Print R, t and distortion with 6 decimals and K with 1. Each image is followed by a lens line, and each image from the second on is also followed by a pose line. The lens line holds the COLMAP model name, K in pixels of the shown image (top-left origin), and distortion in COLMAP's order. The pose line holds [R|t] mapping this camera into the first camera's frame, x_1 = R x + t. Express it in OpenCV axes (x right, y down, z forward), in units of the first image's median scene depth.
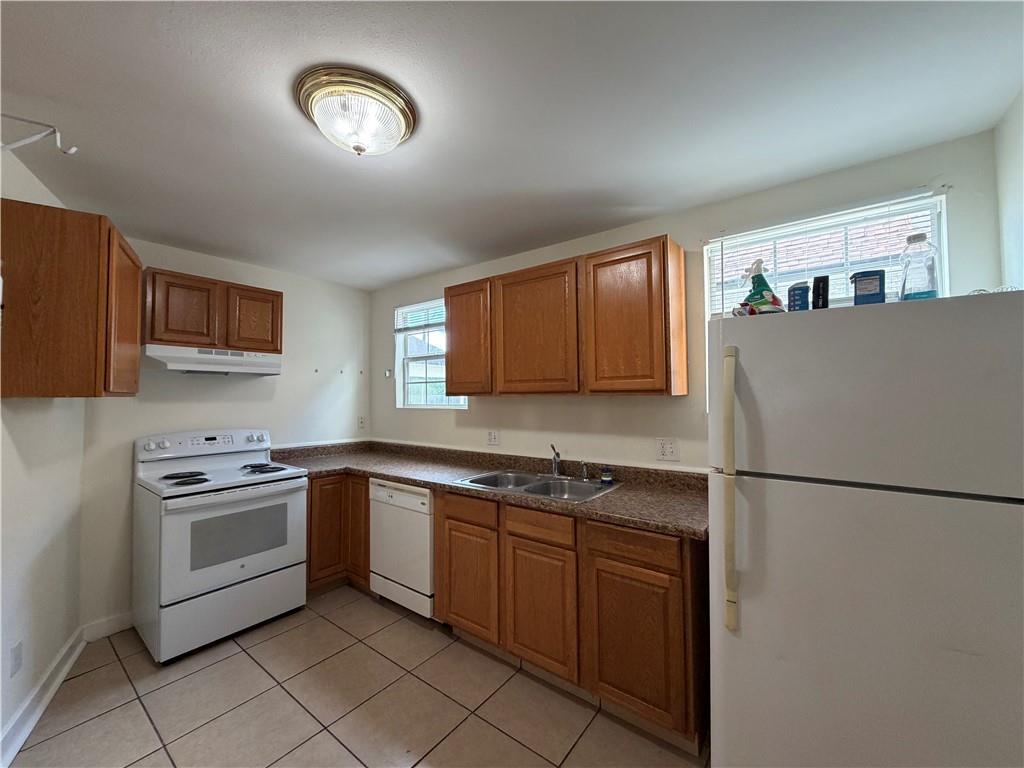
lens RADIAL K [[415.8, 0, 512.2], [0, 415.8, 381.6], [0, 0, 1]] dist [0.001477, 0.000145]
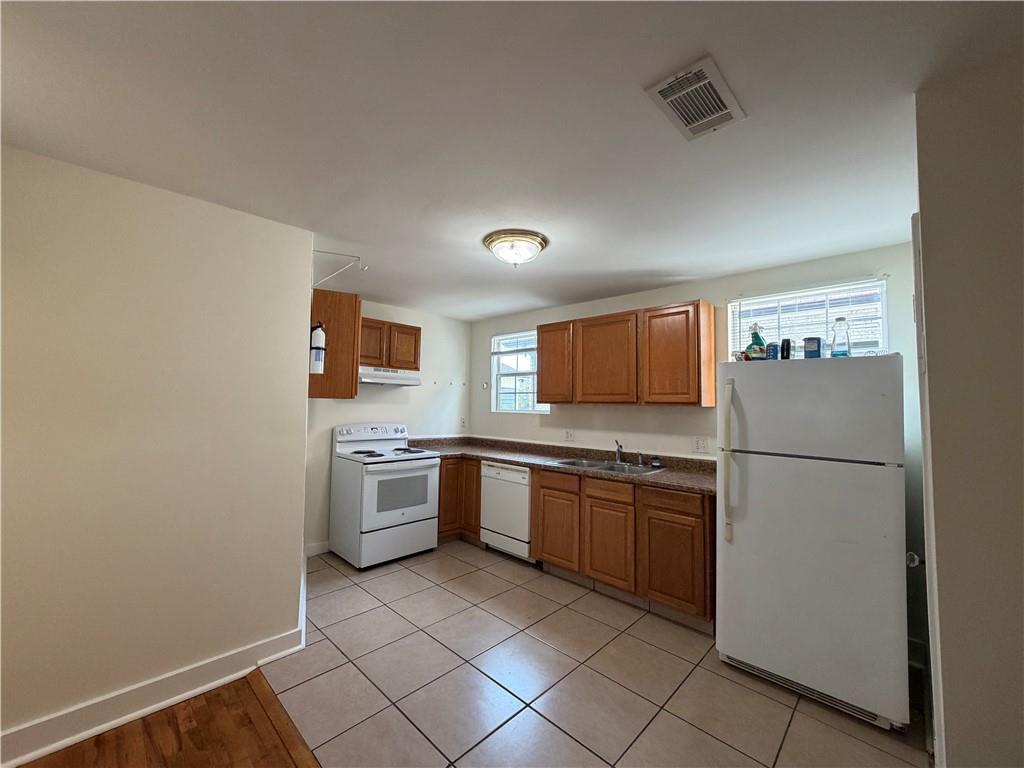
lens RADIAL K [[415.8, 0, 508.9], [0, 415.8, 381.9], [0, 0, 1]] dist [0.001477, 0.000145]
pose [[0.992089, 0.018356, -0.124191, -0.102098], [-0.021239, 0.999534, -0.021930, -0.006911], [0.123730, 0.024394, 0.992016, -0.485415]]
